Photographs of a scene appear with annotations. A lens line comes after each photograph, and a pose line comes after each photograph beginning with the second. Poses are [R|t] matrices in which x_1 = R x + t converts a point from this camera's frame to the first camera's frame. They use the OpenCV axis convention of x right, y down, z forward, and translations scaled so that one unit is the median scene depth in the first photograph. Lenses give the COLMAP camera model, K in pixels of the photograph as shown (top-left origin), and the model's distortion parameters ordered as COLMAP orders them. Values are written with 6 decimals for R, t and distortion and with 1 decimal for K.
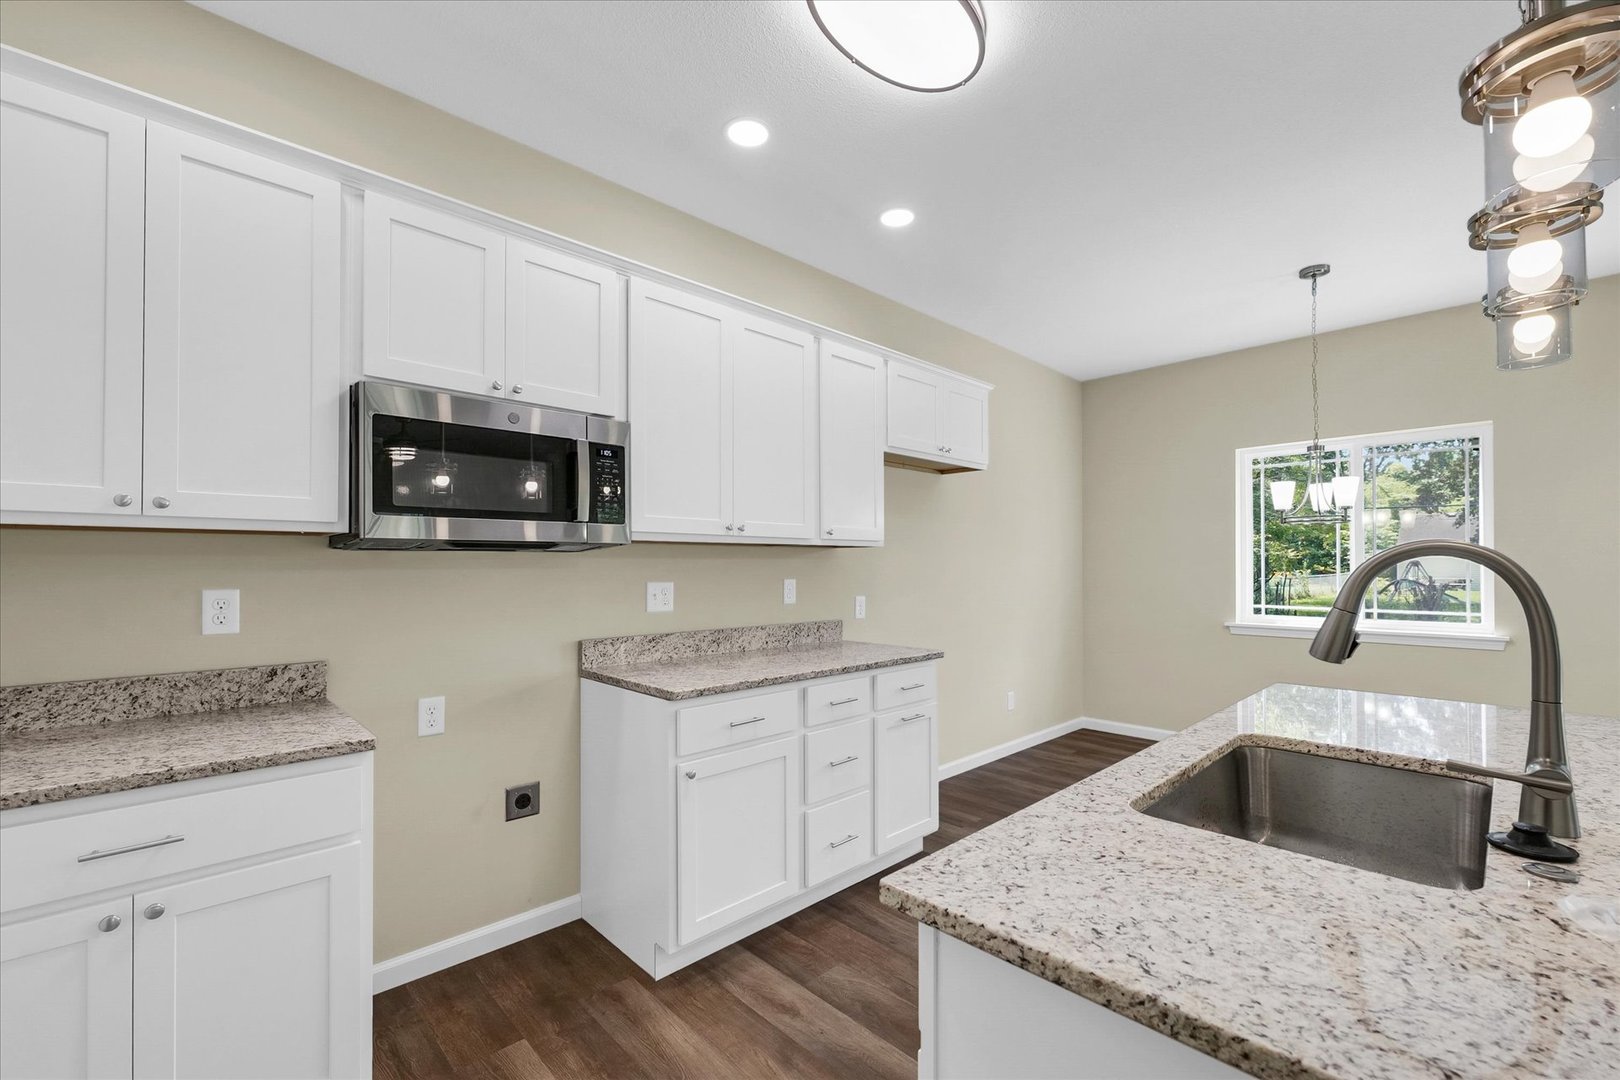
lens RADIAL K [[669.9, 0, 804.5], [0, 669.9, 561.0], [0, 0, 1]] dist [-0.001490, -0.000593]
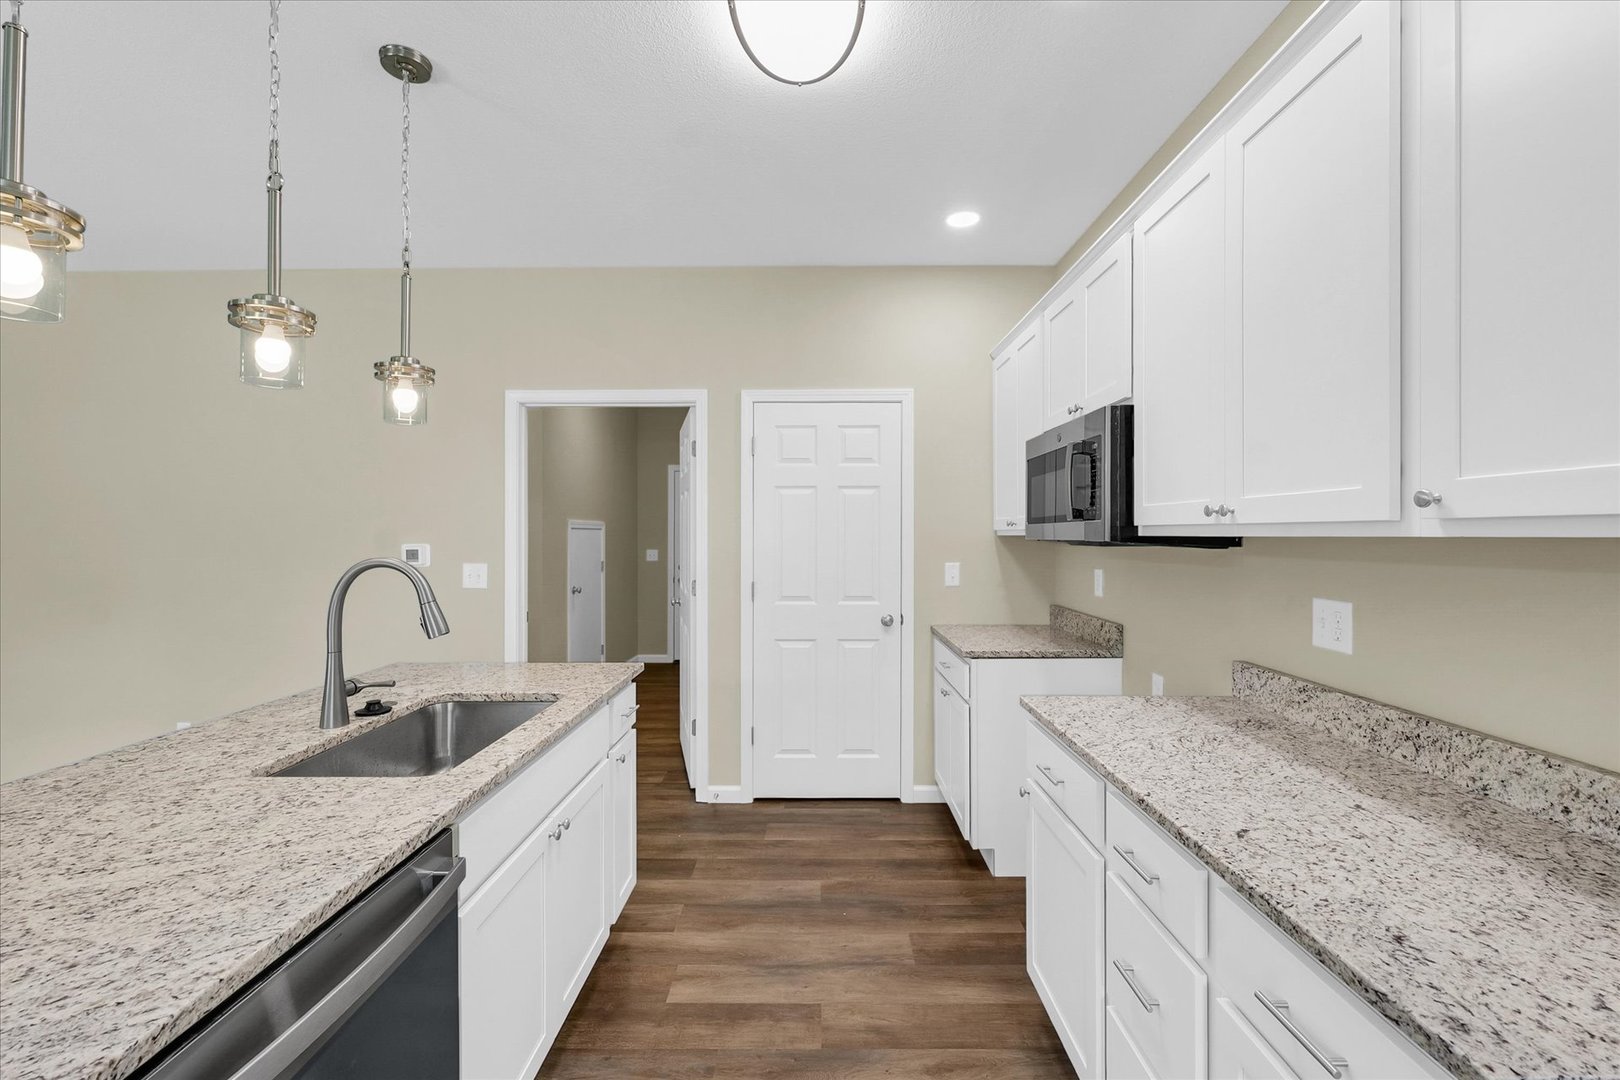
lens RADIAL K [[669.9, 0, 815.5], [0, 669.9, 524.9], [0, 0, 1]] dist [-0.001490, -0.000593]
pose [[-0.689015, -0.008536, -0.724696, 0.532266], [0.007995, 0.999780, -0.019378, -0.027049], [0.724703, -0.019146, -0.688796, 1.085579]]
